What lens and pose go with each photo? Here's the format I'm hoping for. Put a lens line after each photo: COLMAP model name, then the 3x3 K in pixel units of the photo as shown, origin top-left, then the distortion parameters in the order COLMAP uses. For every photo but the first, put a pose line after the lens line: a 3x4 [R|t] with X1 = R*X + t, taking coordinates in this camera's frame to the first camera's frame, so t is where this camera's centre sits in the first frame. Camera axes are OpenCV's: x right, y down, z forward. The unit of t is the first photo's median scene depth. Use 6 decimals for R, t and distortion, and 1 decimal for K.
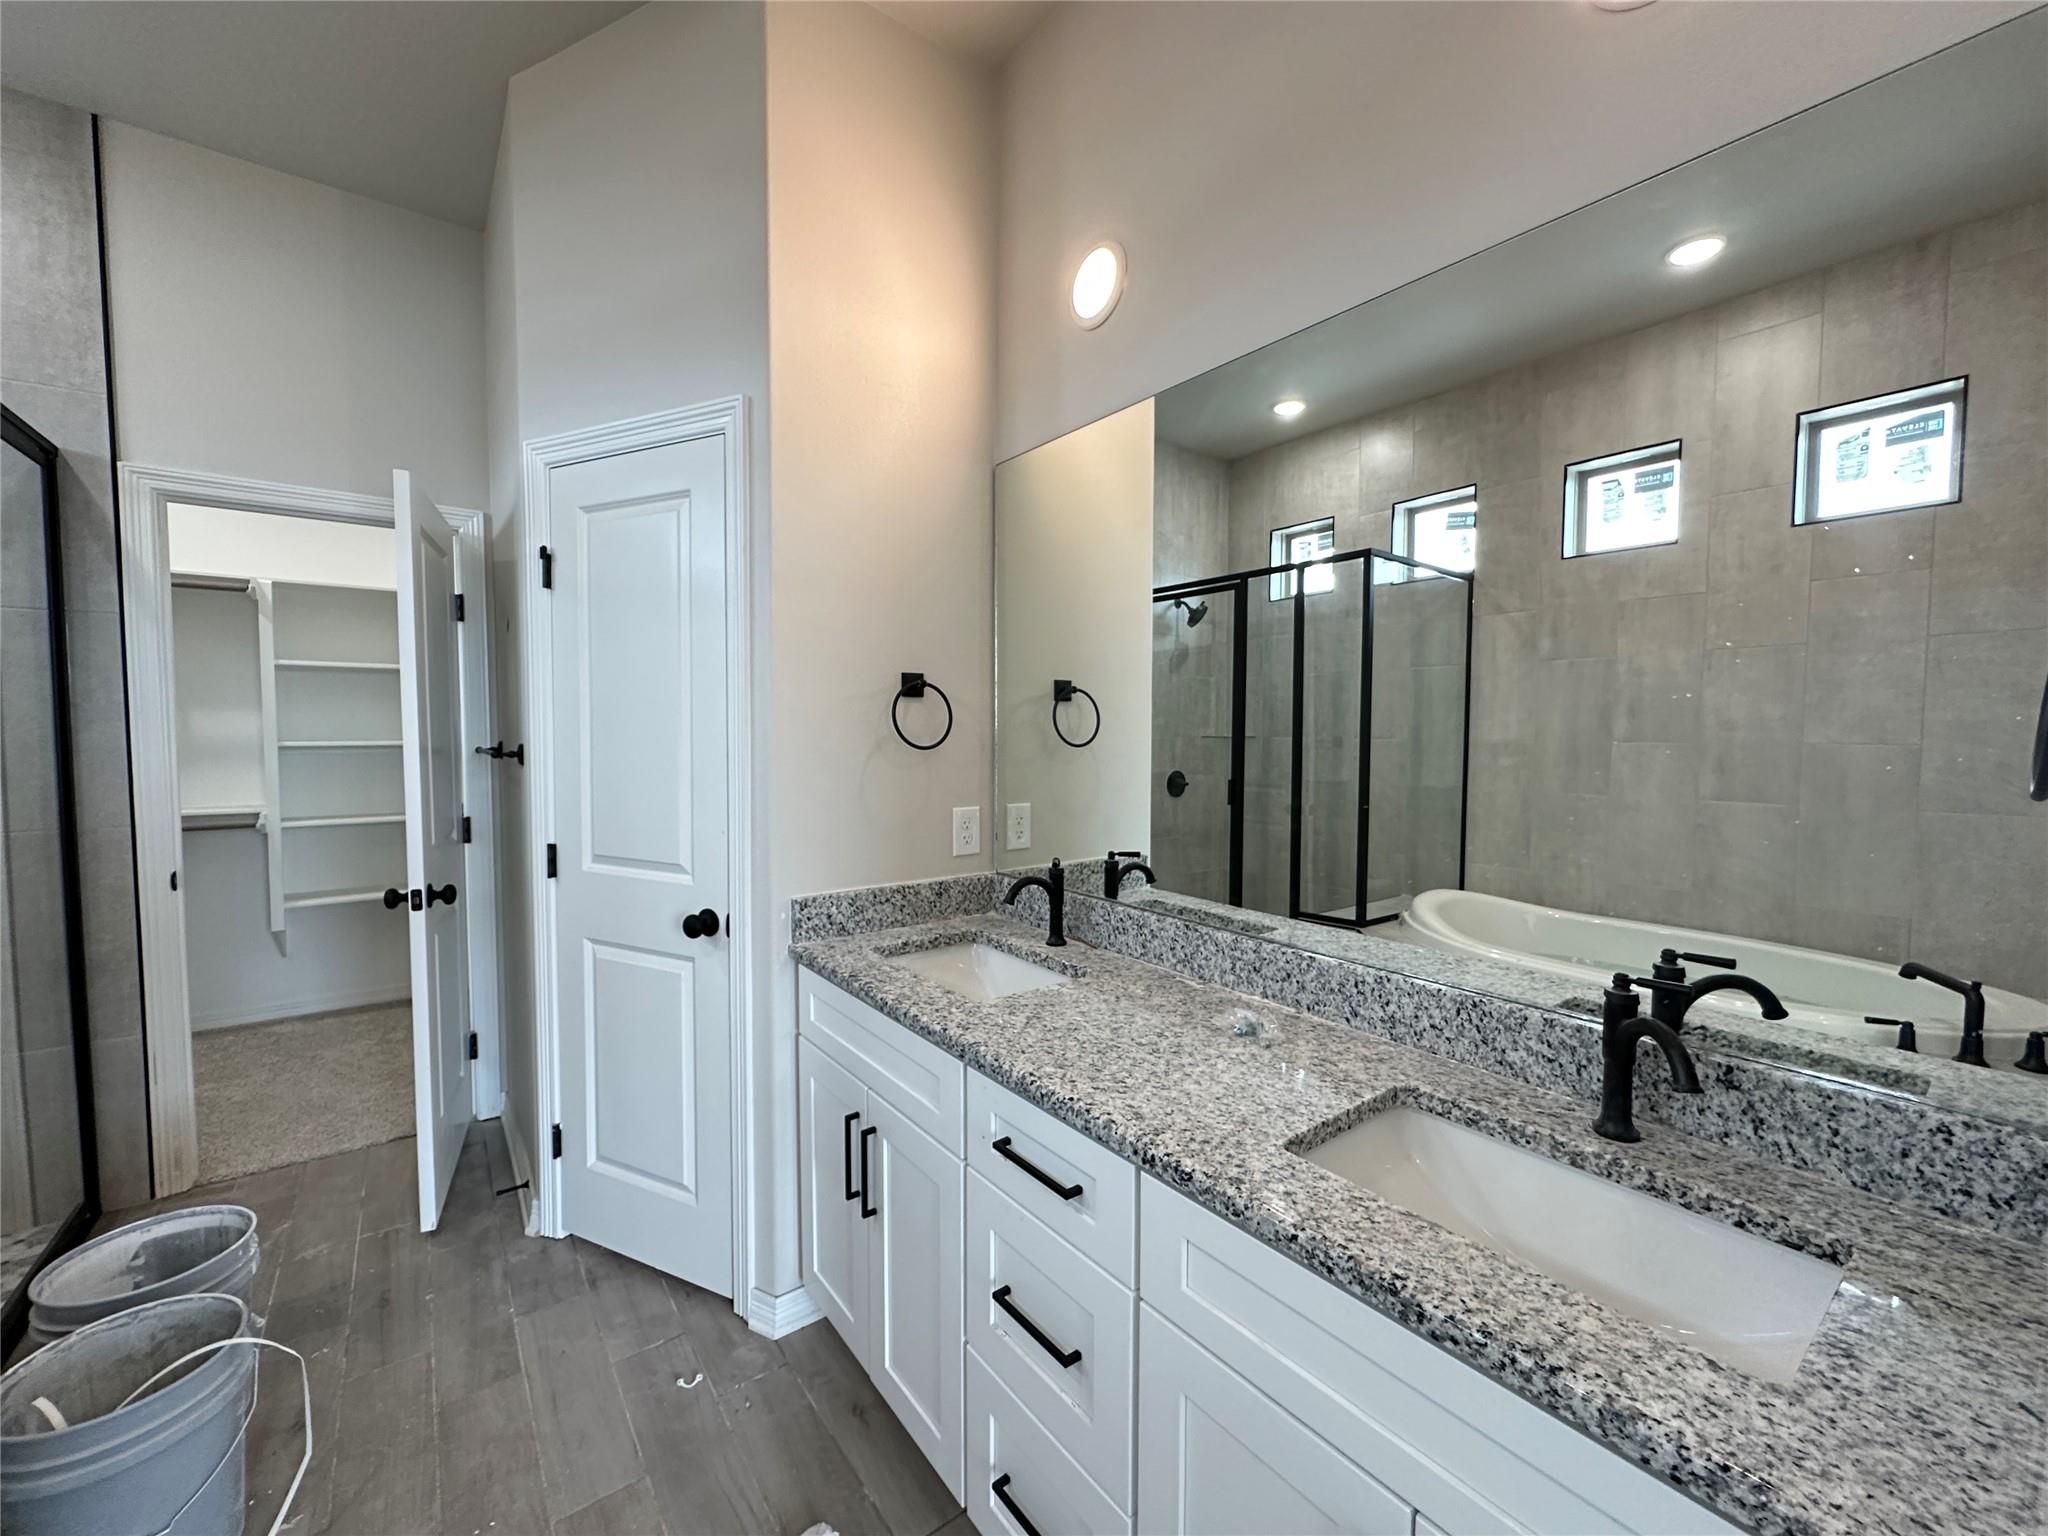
lens RADIAL K [[811.8, 0, 1020.8], [0, 811.8, 767.9], [0, 0, 1]] dist [-0.000471, -0.000123]
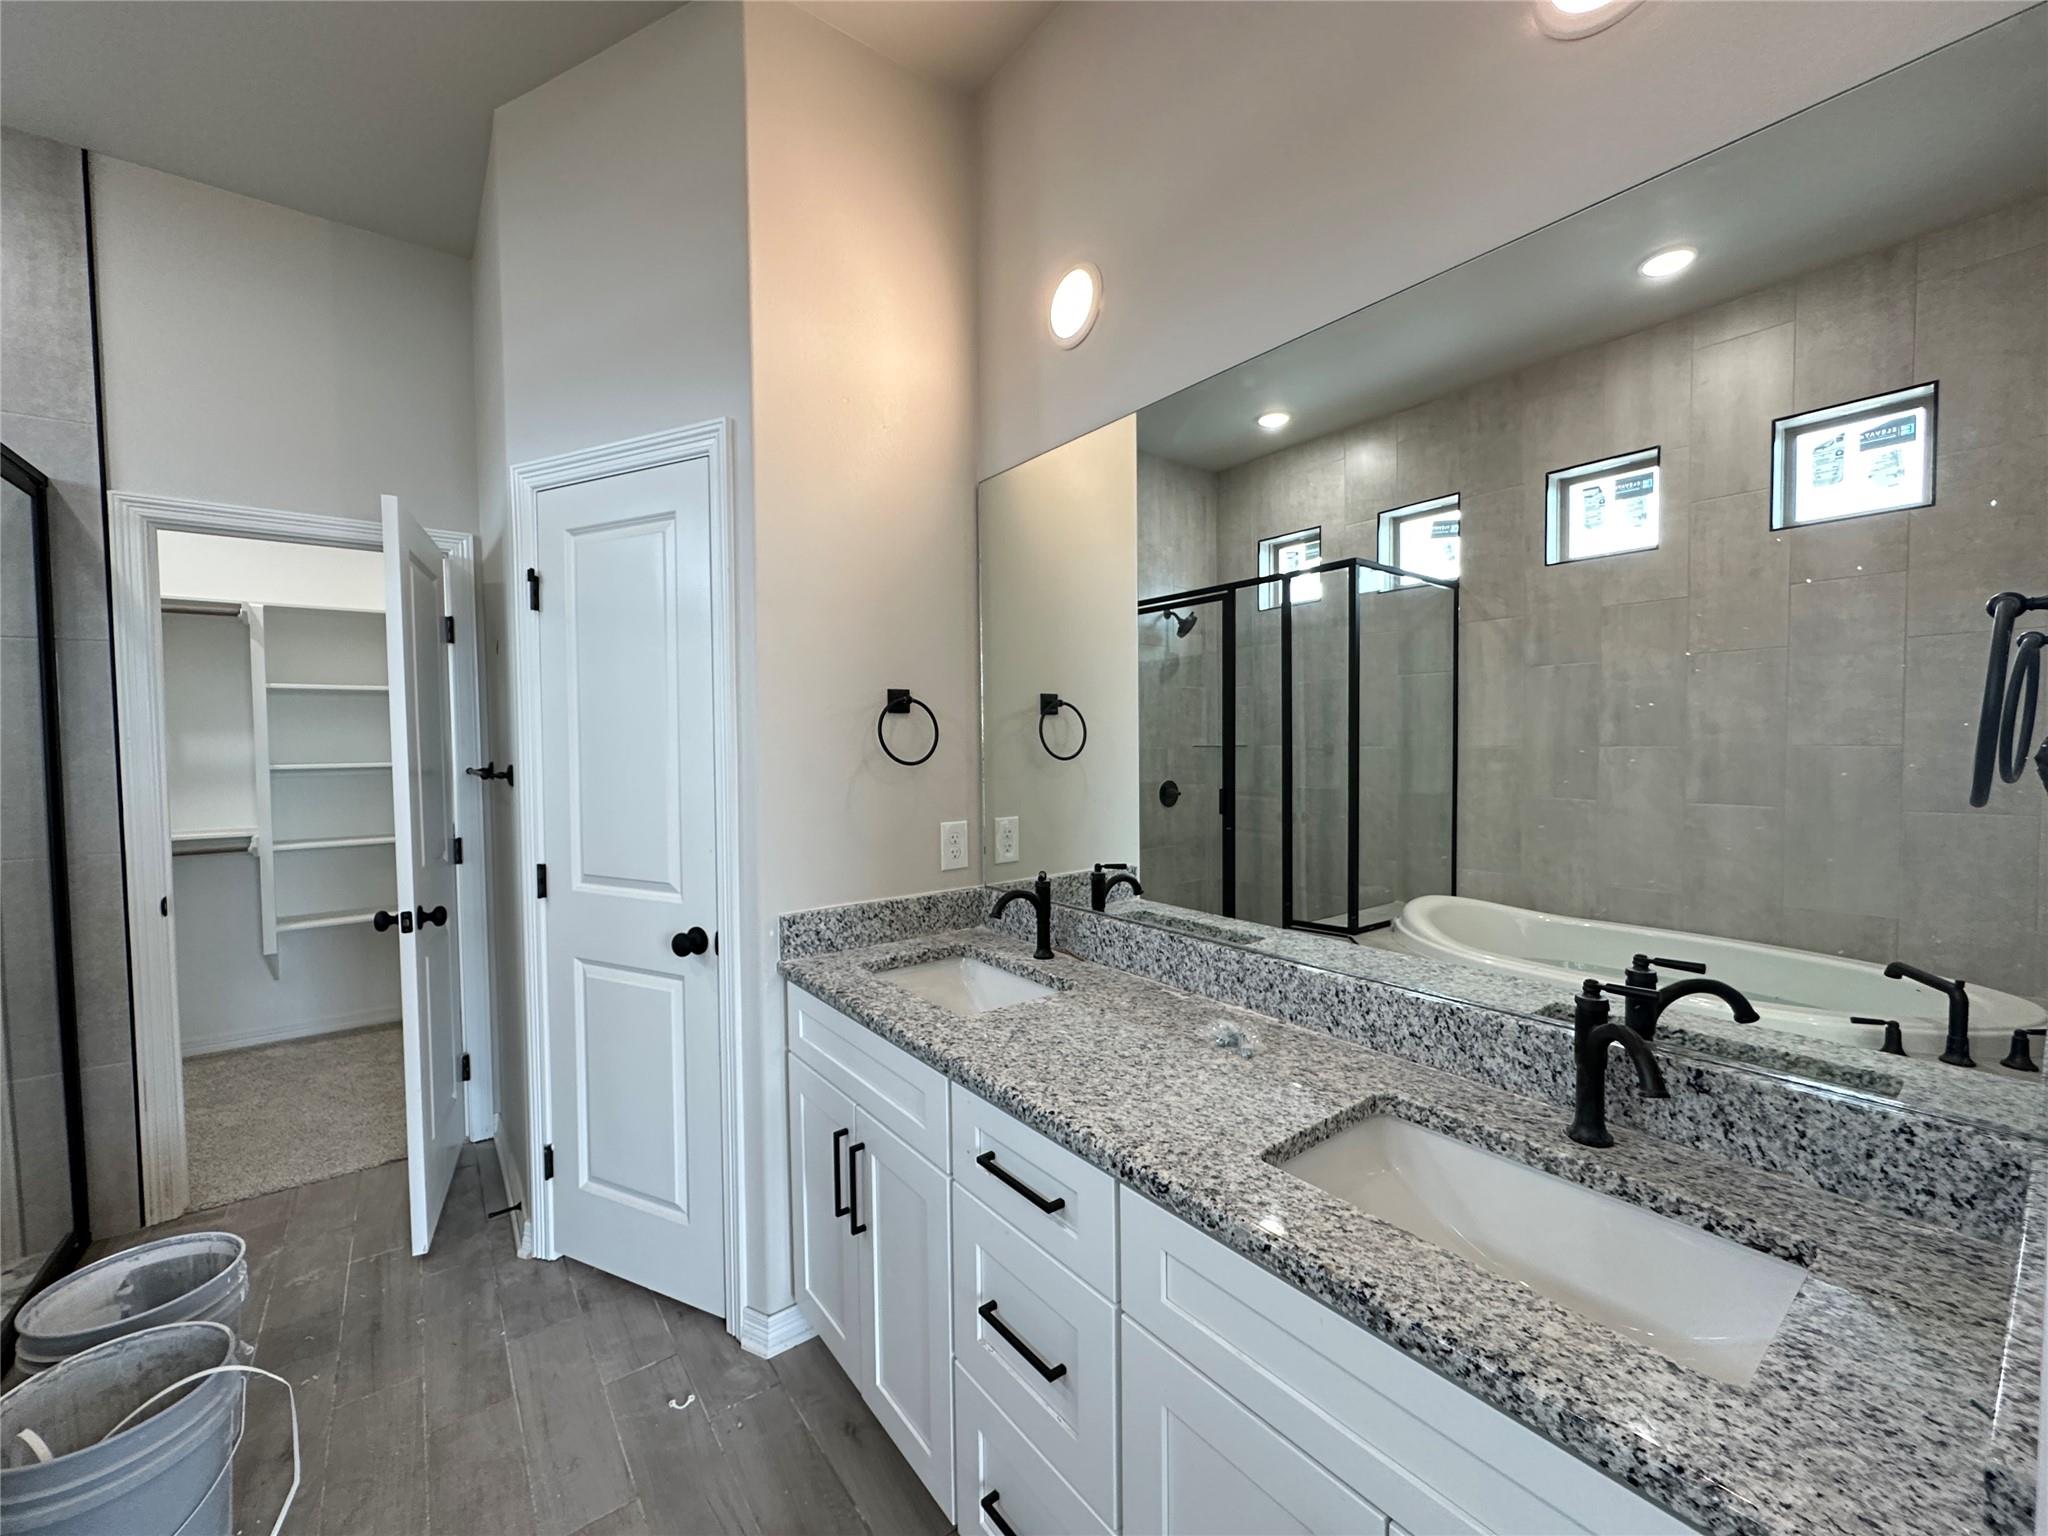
lens RADIAL K [[811.8, 0, 1020.8], [0, 811.8, 767.9], [0, 0, 1]] dist [-0.000471, -0.000123]
pose [[0.999894, -0.014244, 0.003114, 0.018910], [0.014283, 0.999814, -0.012937, -0.005503], [-0.002929, 0.012980, 0.999911, -0.009477]]
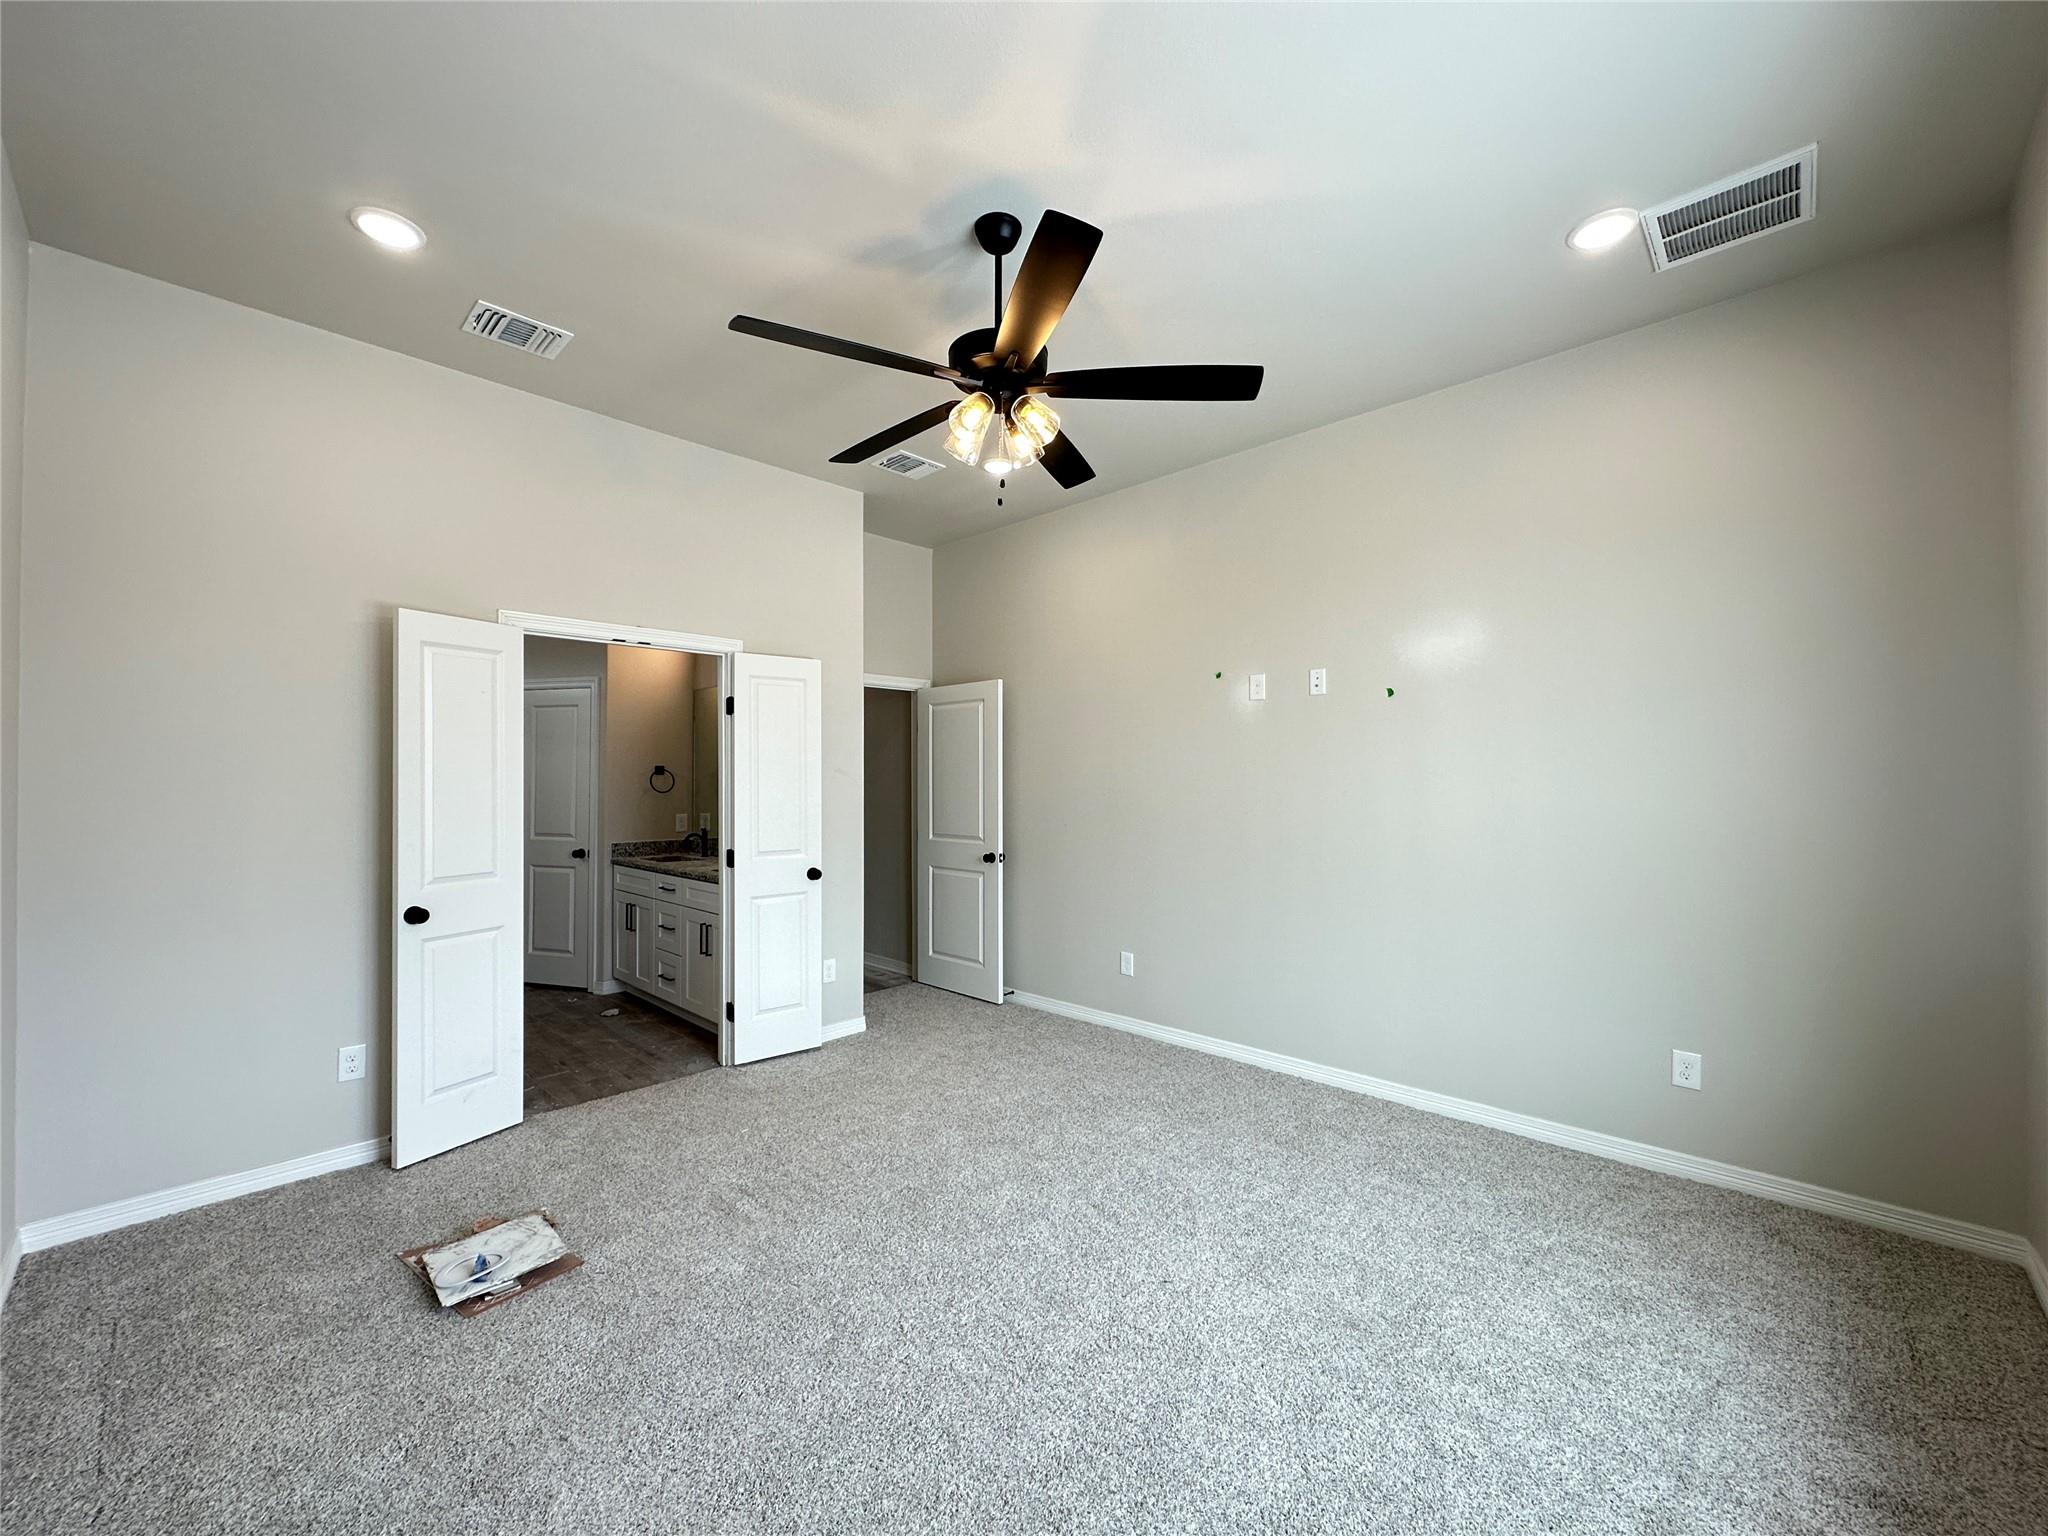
lens RADIAL K [[814.3, 0, 1020.4], [0, 814.3, 767.4], [0, 0, 1]] dist [-0.002275, 0.000009]
pose [[0.988612, -0.000510, 0.150488, 0.922681], [0.010227, 0.997910, -0.063809, 0.110756], [-0.150141, 0.064621, 0.986550, -2.692549]]
